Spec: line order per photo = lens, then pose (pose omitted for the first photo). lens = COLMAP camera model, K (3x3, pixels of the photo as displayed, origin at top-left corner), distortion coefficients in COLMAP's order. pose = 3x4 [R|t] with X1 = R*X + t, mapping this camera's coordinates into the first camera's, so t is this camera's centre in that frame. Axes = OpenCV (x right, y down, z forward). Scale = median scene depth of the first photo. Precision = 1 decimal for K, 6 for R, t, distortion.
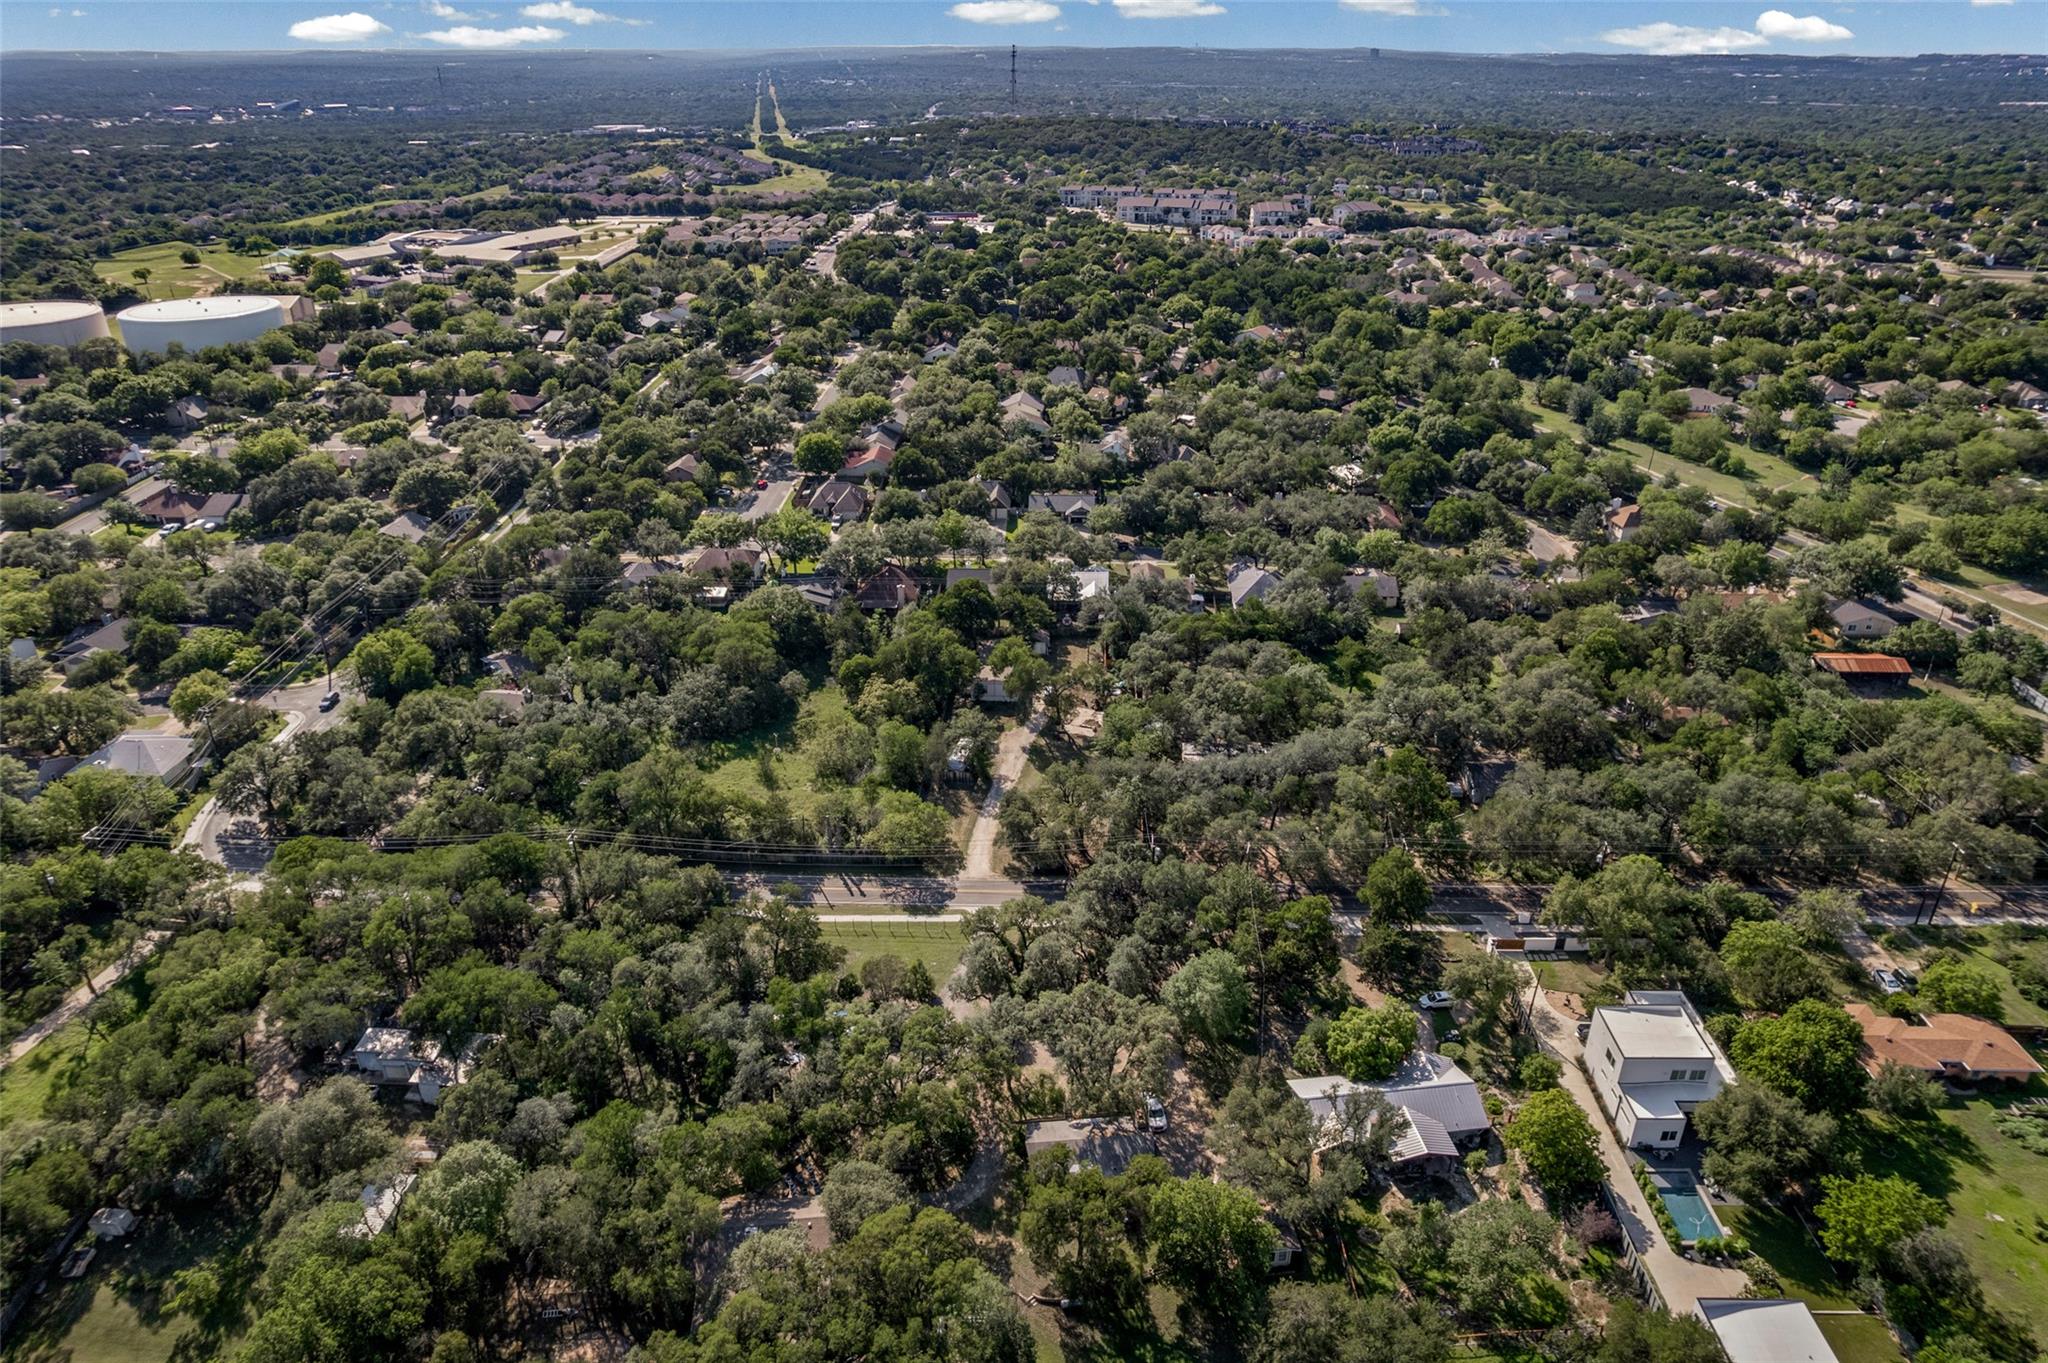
lens RADIAL K [[1325.0, 0, 1033.9], [0, 1325.0, 683.6], [0, 0, 1]] dist [-0.069289, 0.055754]
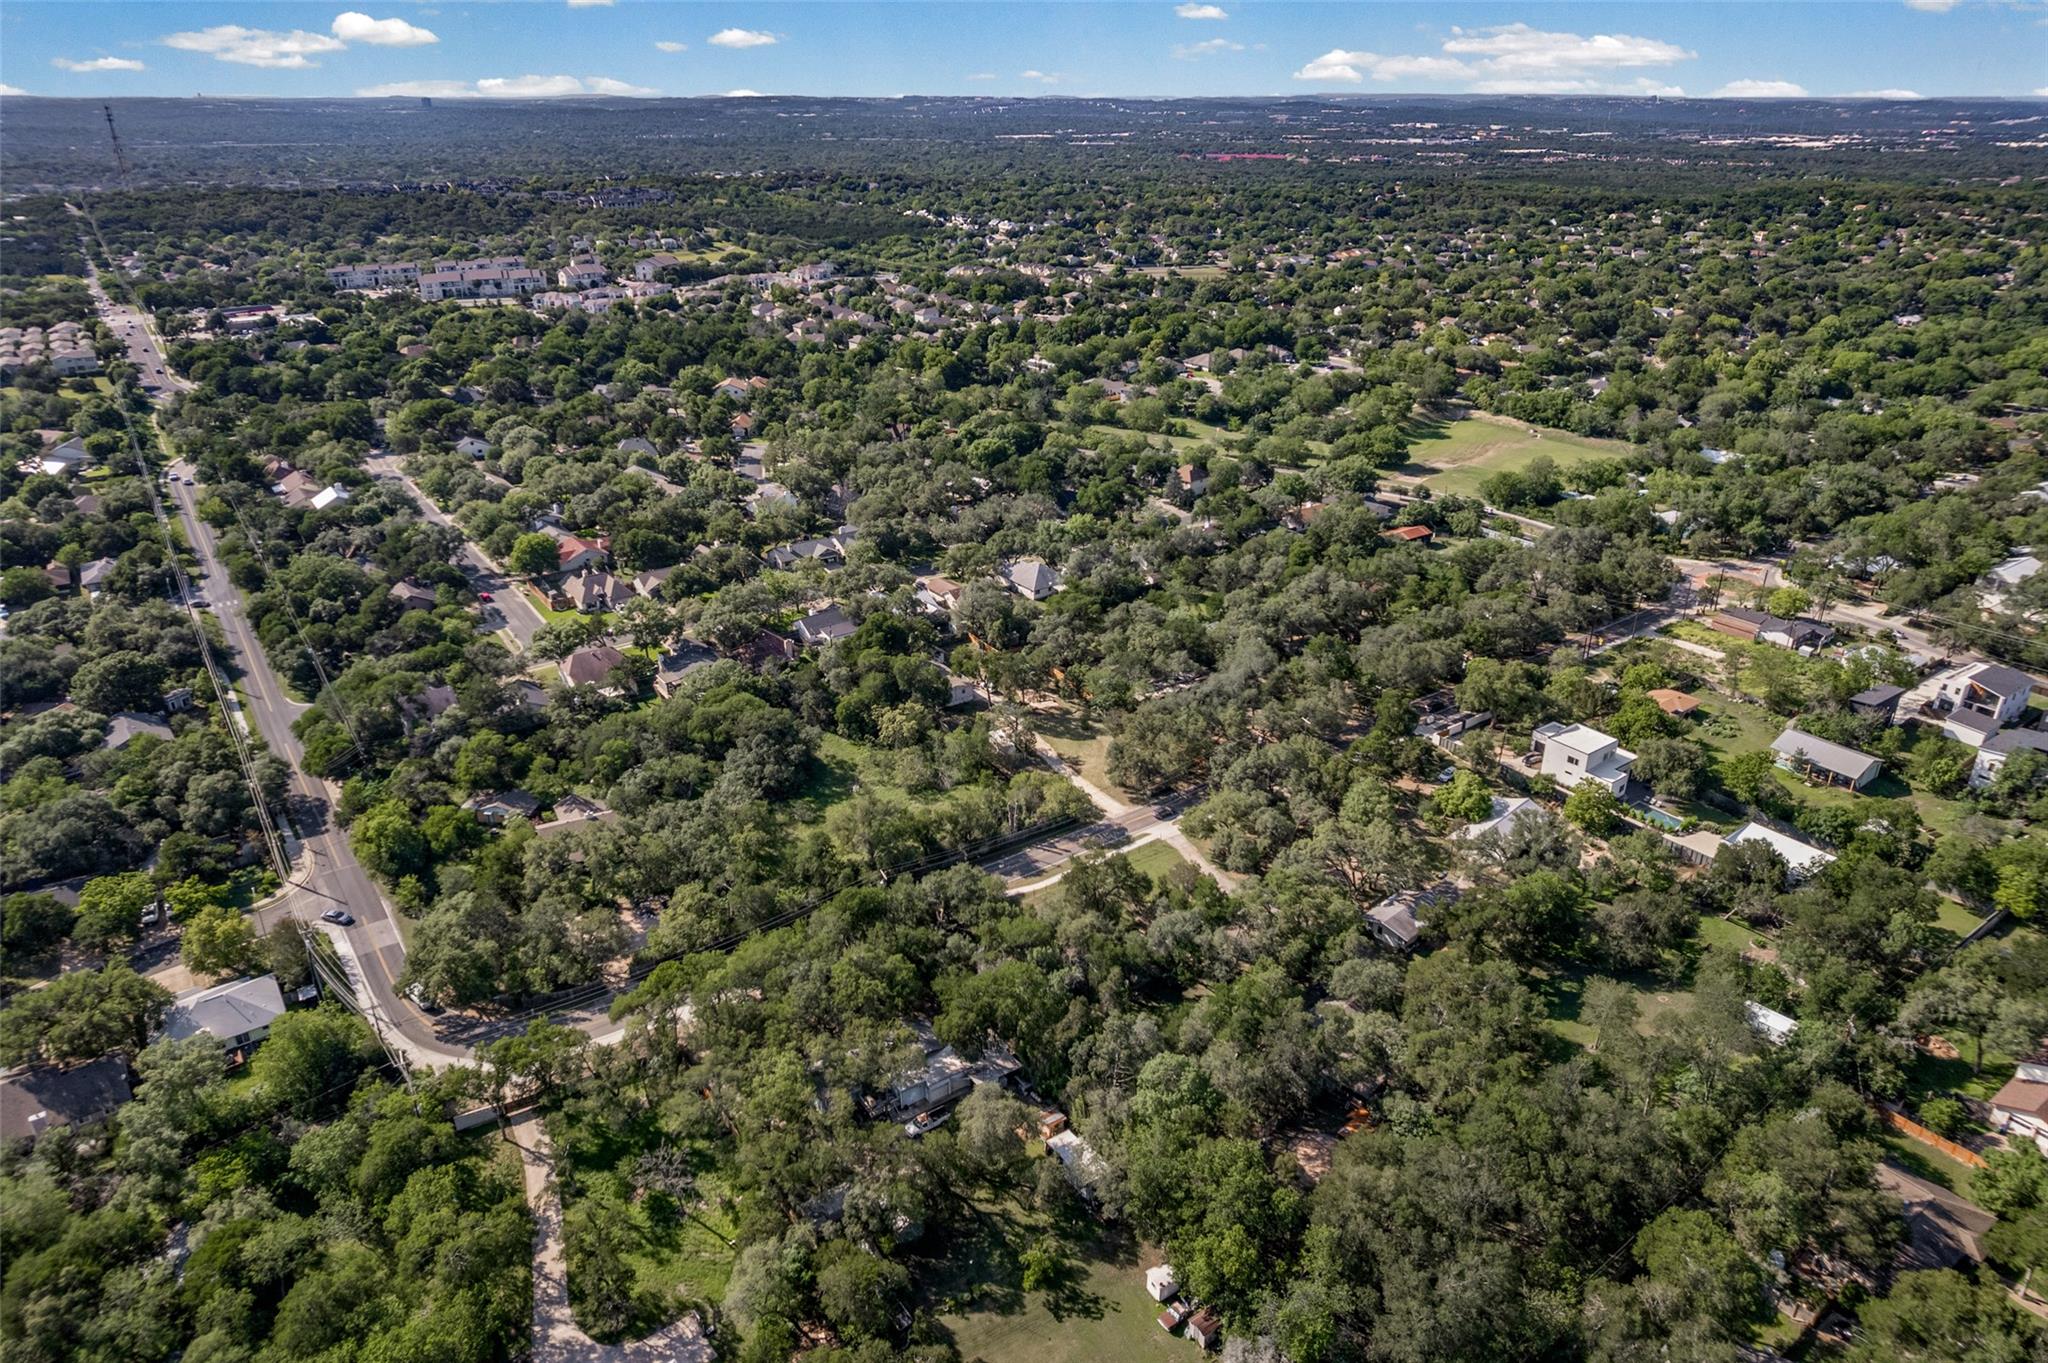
lens RADIAL K [[1325.0, 0, 1034.3], [0, 1325.0, 683.4], [0, 0, 1]] dist [-0.069289, 0.055754]
pose [[0.794354, -0.251405, 0.552989, -0.541735], [0.267360, 0.962119, 0.053352, -0.043169], [-0.545454, 0.105467, 0.831479, -0.008725]]
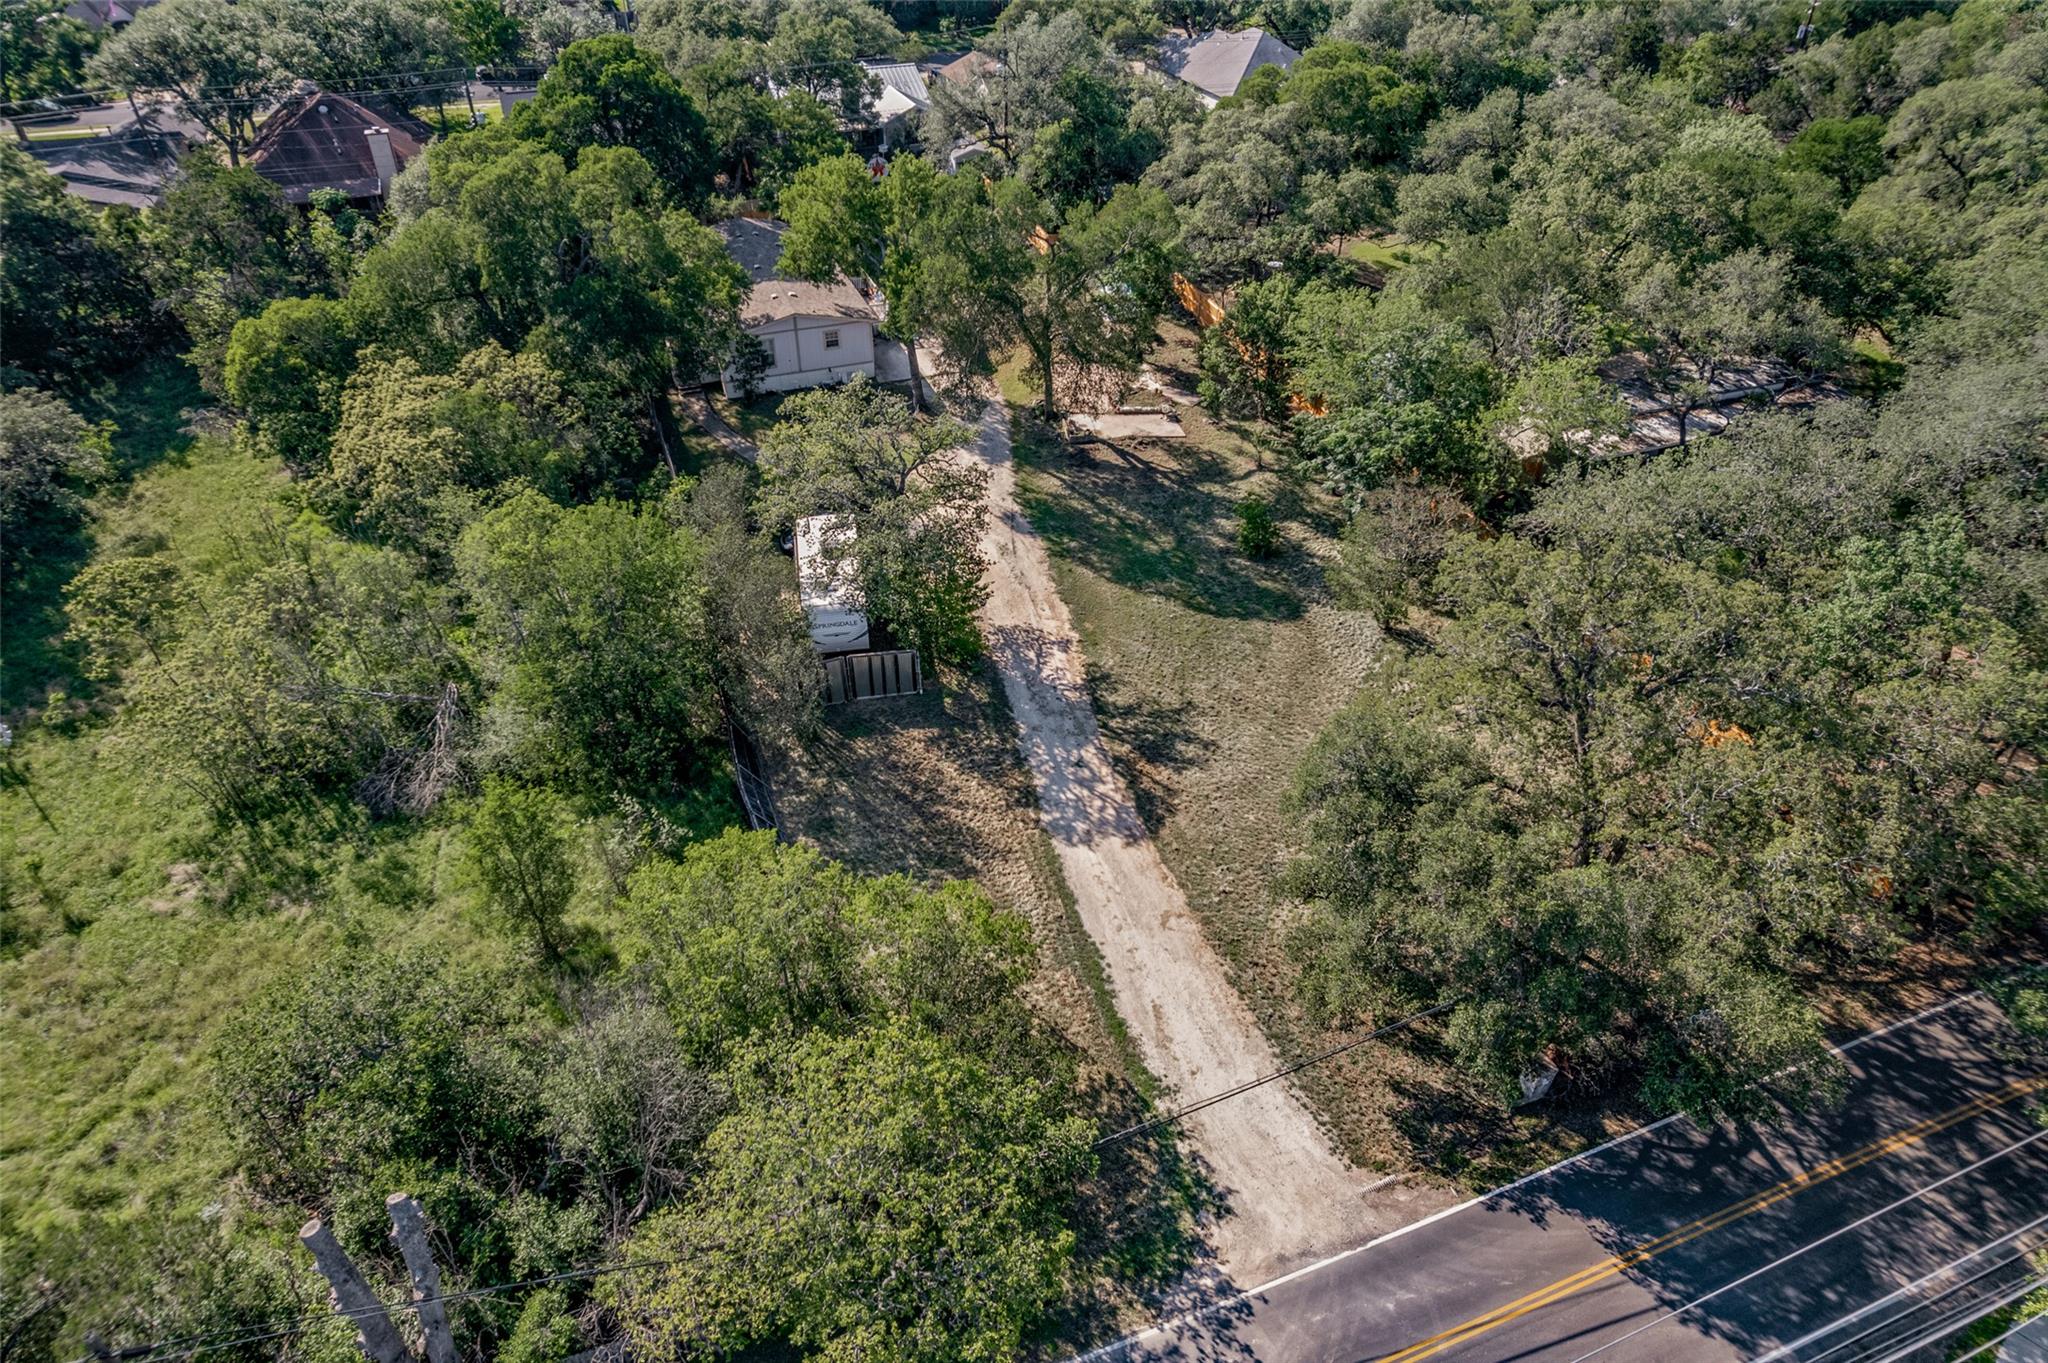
lens RADIAL K [[1325.0, 0, 1043.0], [0, 1325.0, 689.6], [0, 0, 1]] dist [-0.069289, 0.055754]
pose [[0.918152, -0.224816, 0.326275, -0.083384], [0.160892, 0.964043, 0.211505, 0.021304], [-0.362093, -0.141699, 0.921309, 0.603297]]
